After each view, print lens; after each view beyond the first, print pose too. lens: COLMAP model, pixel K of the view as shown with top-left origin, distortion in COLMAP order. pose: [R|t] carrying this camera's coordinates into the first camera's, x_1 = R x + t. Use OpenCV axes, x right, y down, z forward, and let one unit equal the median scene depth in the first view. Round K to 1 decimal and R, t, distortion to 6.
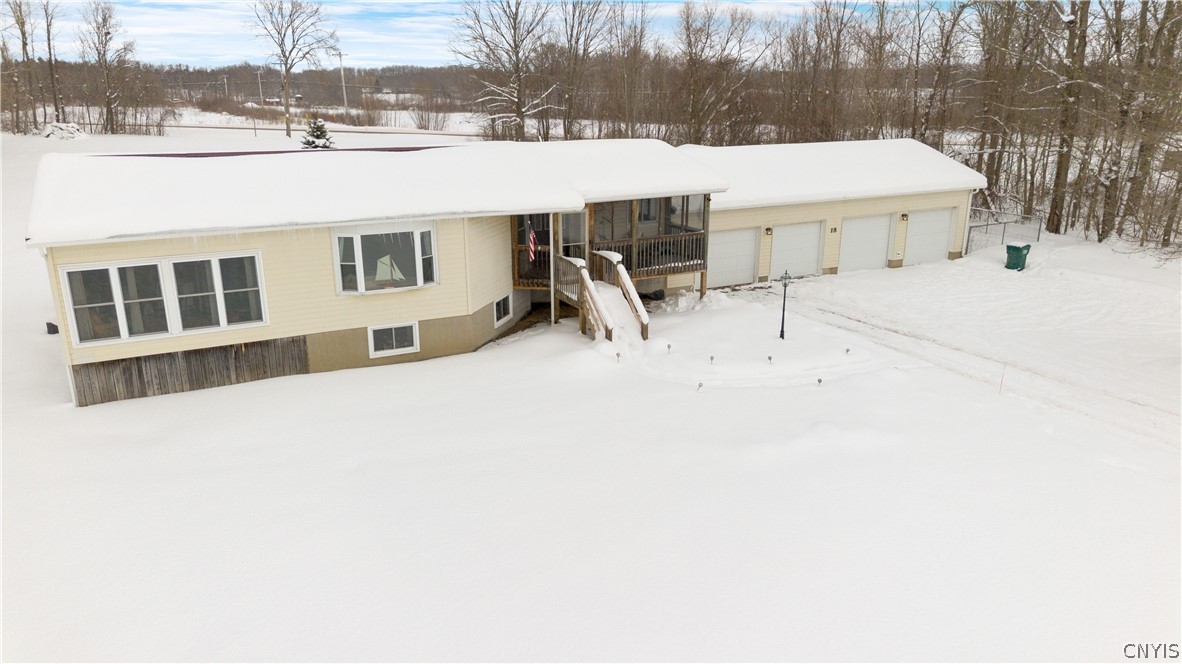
lens RADIAL K [[834.5, 0, 591.0], [0, 834.5, 332.0], [0, 0, 1]] dist [0.096710, -0.102947]
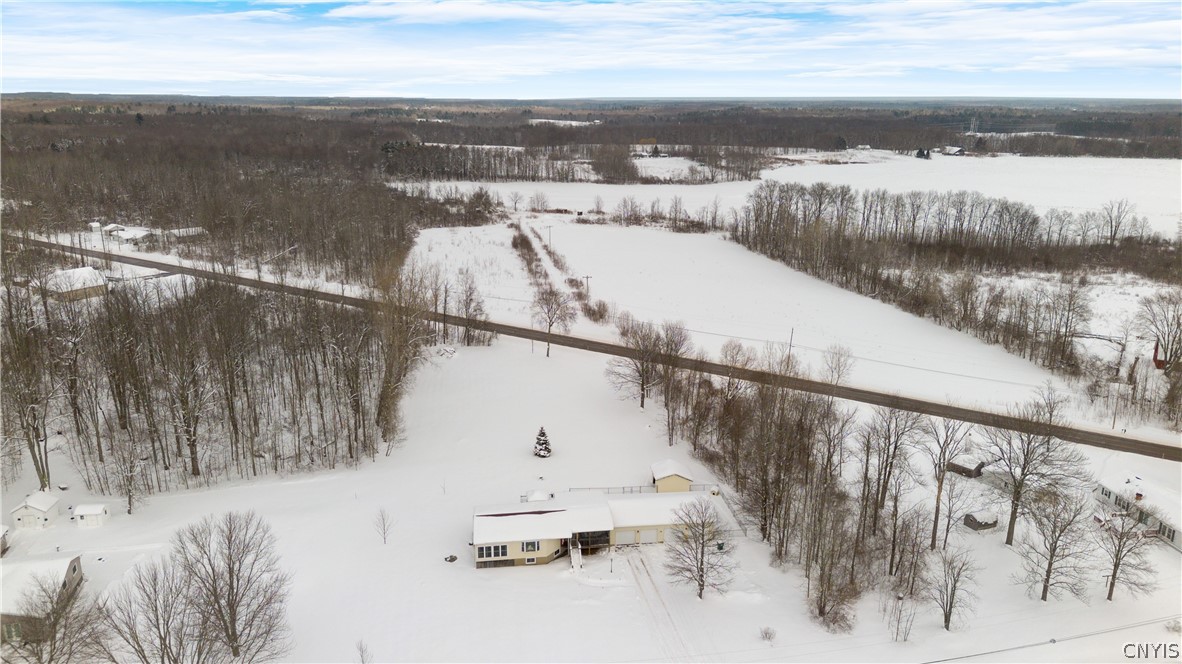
lens RADIAL K [[834.5, 0, 591.0], [0, 834.5, 332.0], [0, 0, 1]] dist [0.096710, -0.102947]
pose [[0.945293, 0.093254, -0.312609, 1.629708], [-0.098254, 0.995161, -0.000244, -1.457692], [0.311074, 0.030945, 0.949882, -3.897361]]
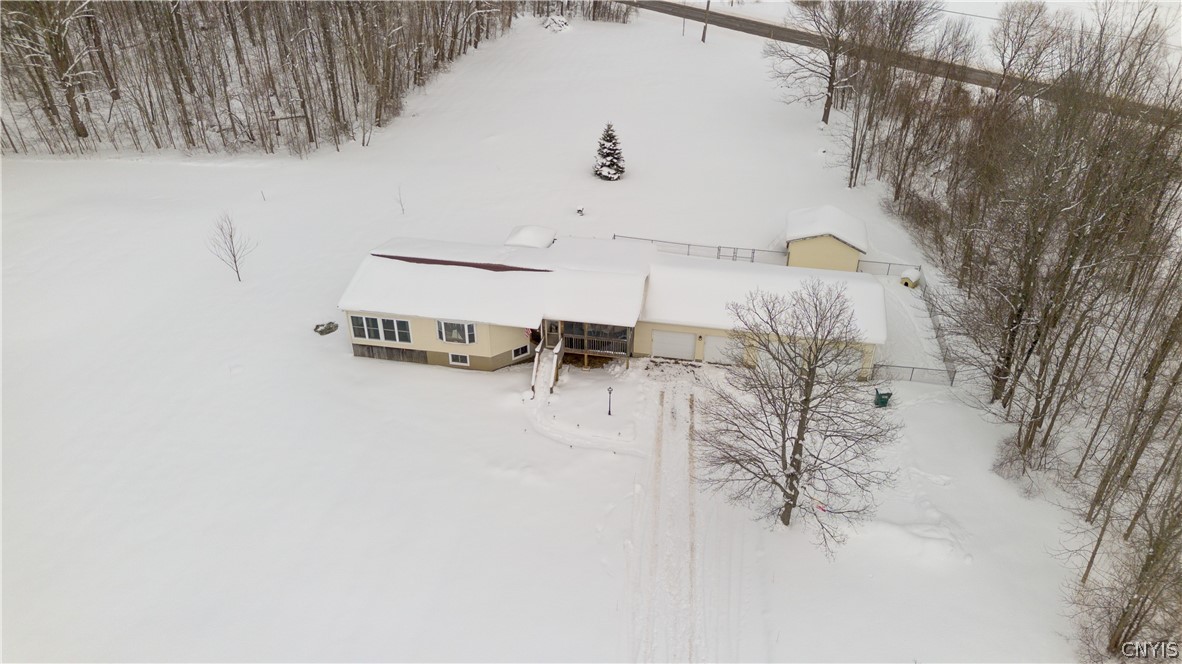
lens RADIAL K [[834.5, 0, 591.0], [0, 834.5, 332.0], [0, 0, 1]] dist [0.096710, -0.102947]
pose [[0.801071, 0.320795, -0.505348, 1.333558], [-0.177831, 0.933688, 0.310810, -0.931162], [0.571544, -0.159115, 0.804997, -0.753841]]
